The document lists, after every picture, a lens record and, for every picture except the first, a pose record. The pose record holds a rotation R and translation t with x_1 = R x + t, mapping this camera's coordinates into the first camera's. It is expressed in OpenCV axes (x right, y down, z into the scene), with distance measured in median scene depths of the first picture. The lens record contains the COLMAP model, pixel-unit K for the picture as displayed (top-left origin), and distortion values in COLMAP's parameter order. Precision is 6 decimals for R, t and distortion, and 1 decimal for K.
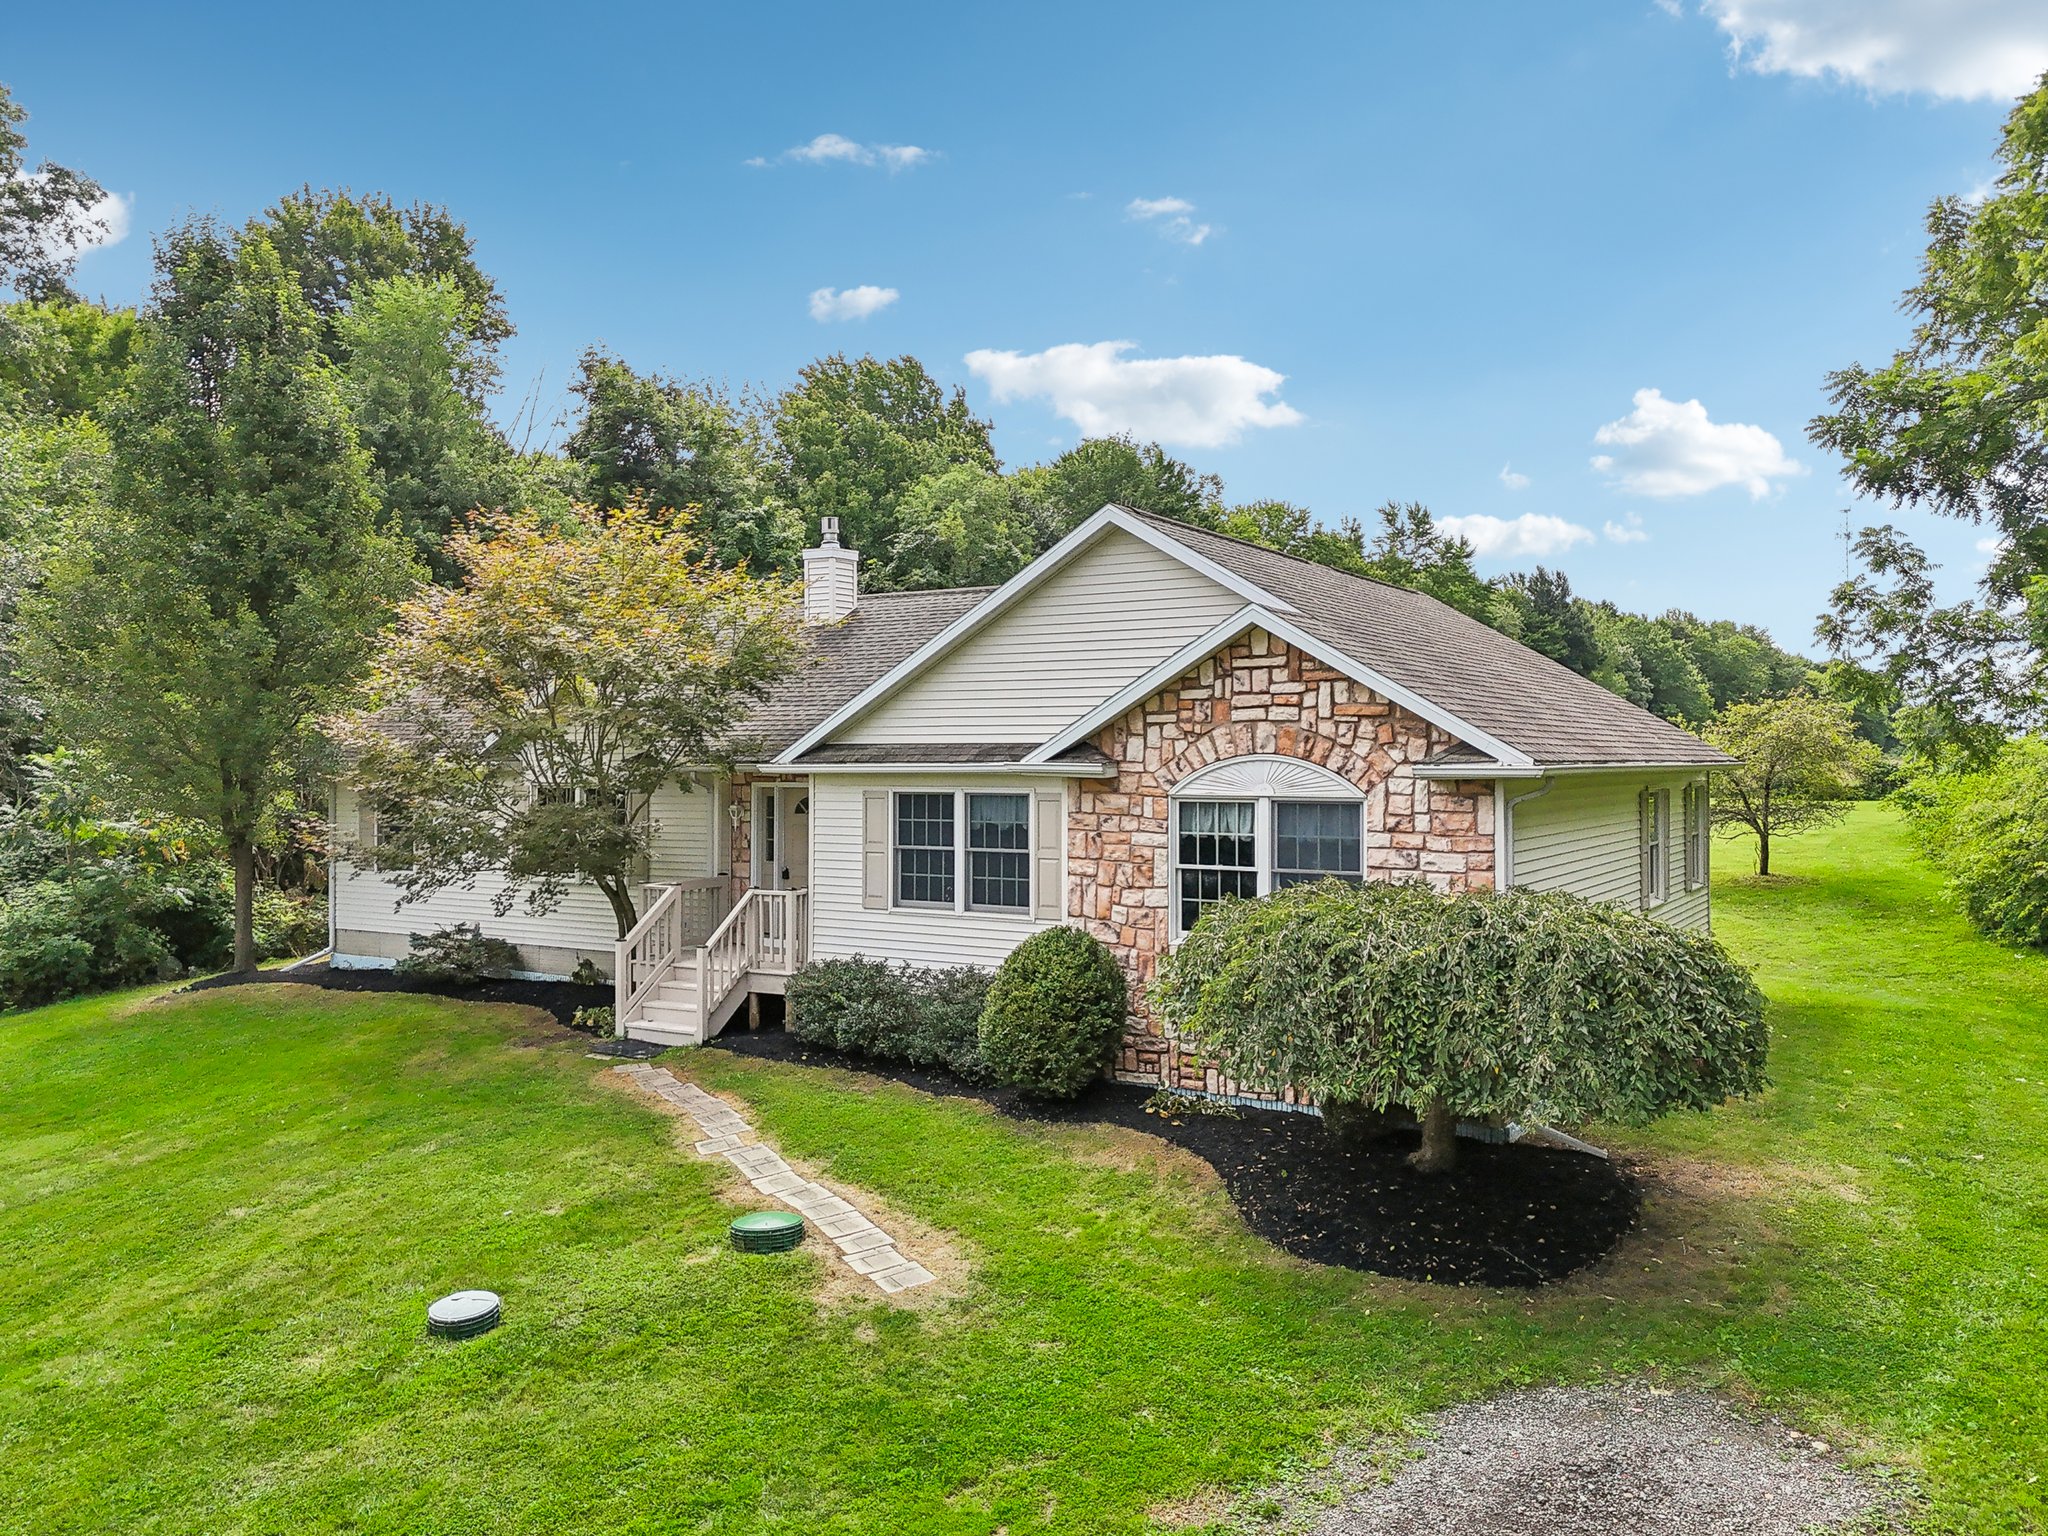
lens RADIAL K [[1565.6, 0, 1035.9], [0, 1565.6, 750.0], [0, 0, 1]] dist [0.045474, -0.031574]
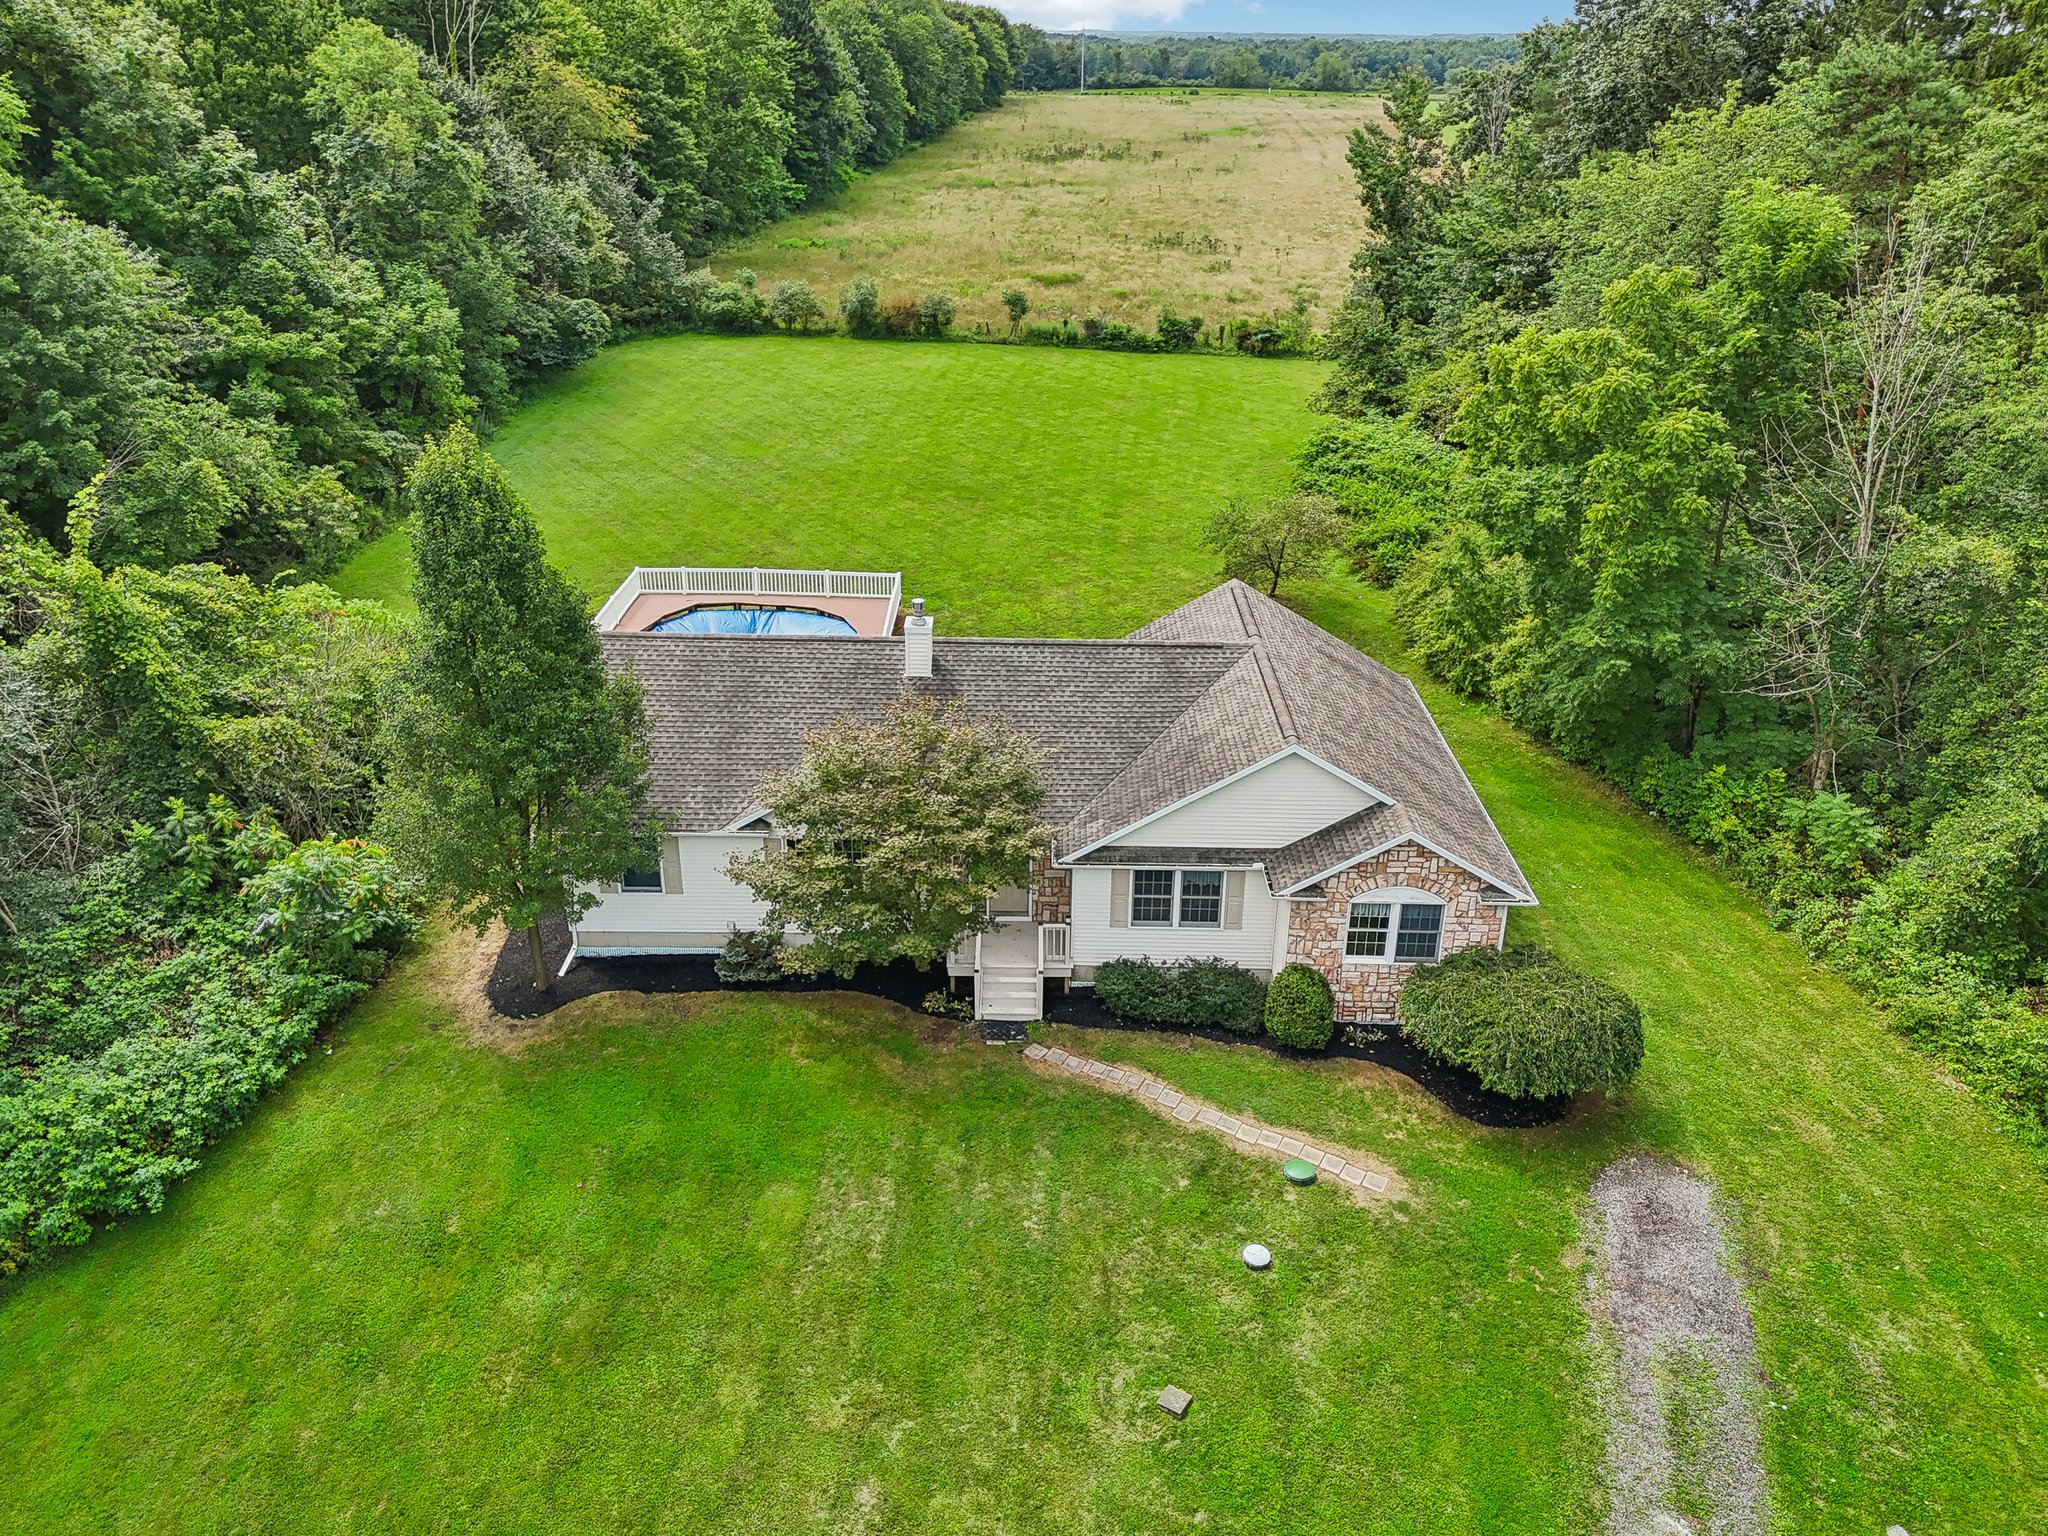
lens RADIAL K [[1565.6, 0, 1018.9], [0, 1565.6, 761.3], [0, 0, 1]] dist [0.045474, -0.031574]
pose [[0.857709, -0.208345, 0.470029, -1.222450], [-0.015752, 0.903135, 0.429068, -1.019958], [-0.513894, -0.375420, 0.771345, -0.308901]]
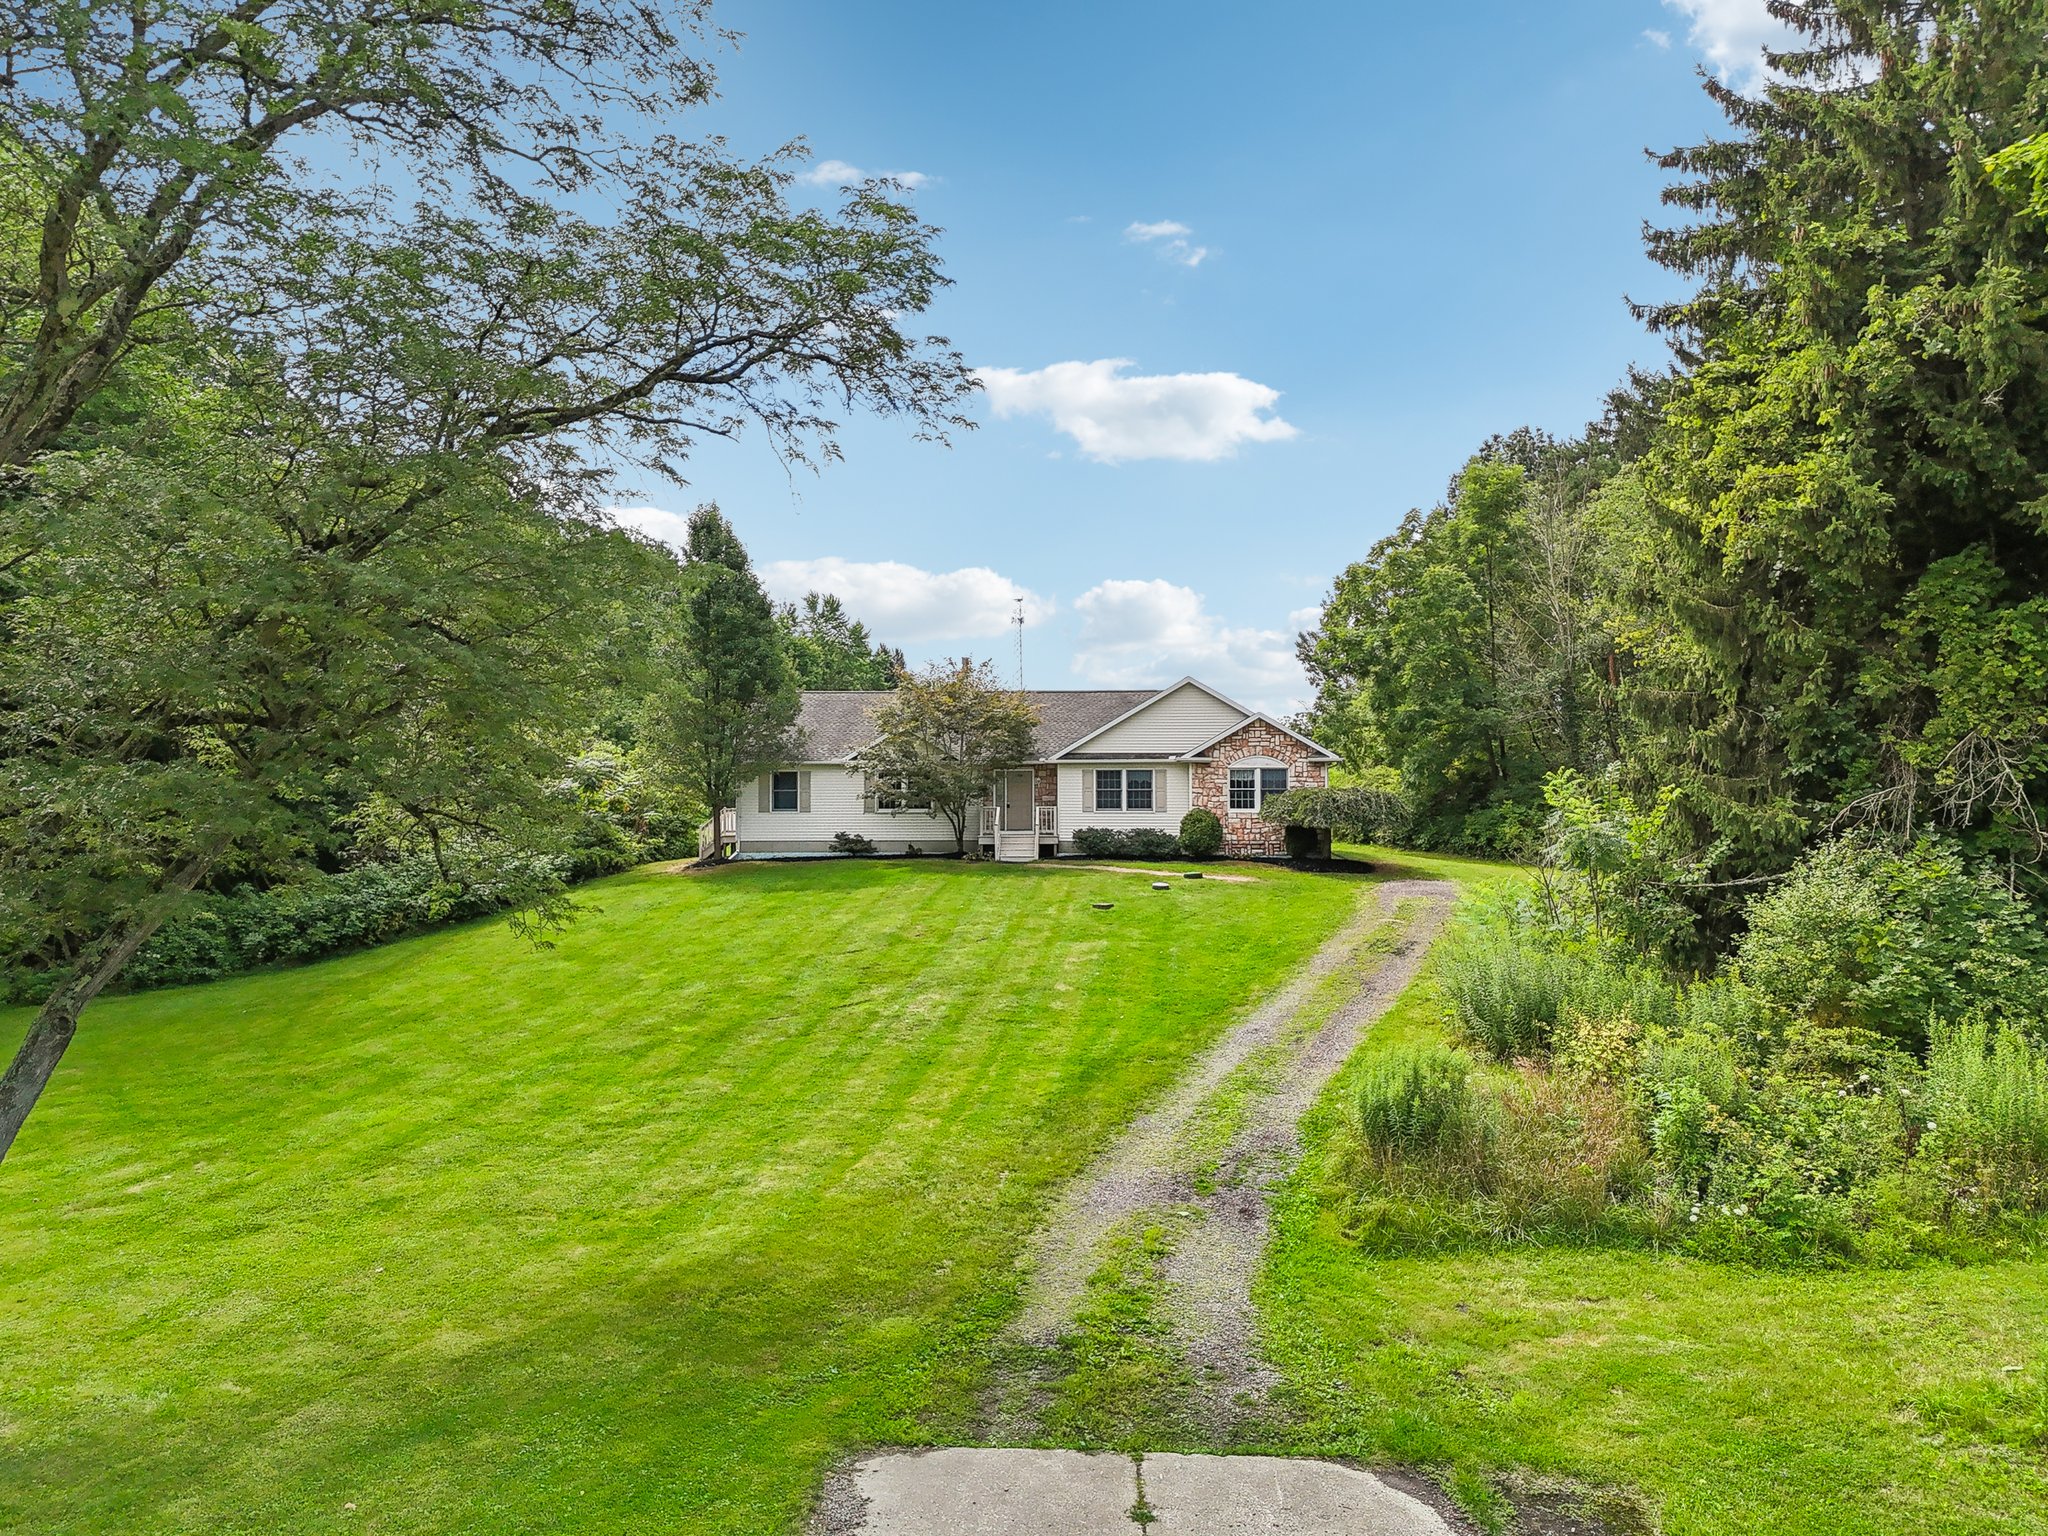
lens RADIAL K [[1565.6, 0, 1025.4], [0, 1565.6, 779.2], [0, 0, 1]] dist [0.045474, -0.031574]
pose [[0.876072, 0.008555, 0.482105, -1.886822], [-0.002871, 0.999917, -0.012526, 0.095580], [-0.482172, 0.009590, 0.876024, -1.701939]]
